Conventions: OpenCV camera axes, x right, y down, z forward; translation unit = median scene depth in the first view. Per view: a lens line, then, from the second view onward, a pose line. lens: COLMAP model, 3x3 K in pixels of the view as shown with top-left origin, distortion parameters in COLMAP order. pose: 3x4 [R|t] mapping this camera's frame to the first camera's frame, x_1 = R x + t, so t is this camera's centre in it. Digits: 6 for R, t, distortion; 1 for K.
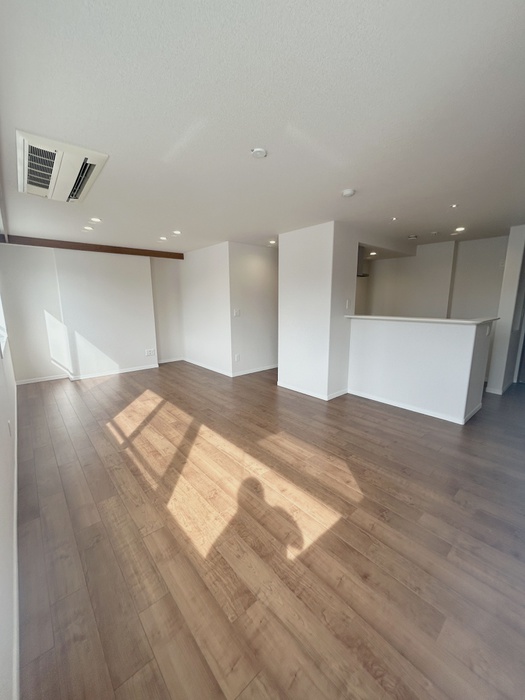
lens RADIAL K [[281.5, 0, 256.4], [0, 281.5, 344.6], [0, 0, 1]] dist [0.001983, 0.000219]
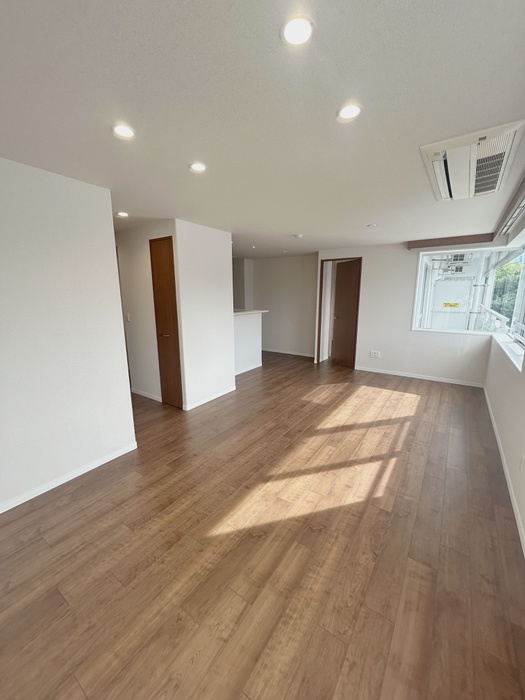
lens RADIAL K [[281.5, 0, 258.2], [0, 281.5, 355.2], [0, 0, 1]] dist [0.001983, 0.000219]
pose [[-0.258038, -0.204789, 0.944181, -1.090321], [0.157101, 0.955376, 0.250152, -0.274106], [-0.953276, 0.212881, -0.214350, 1.453378]]
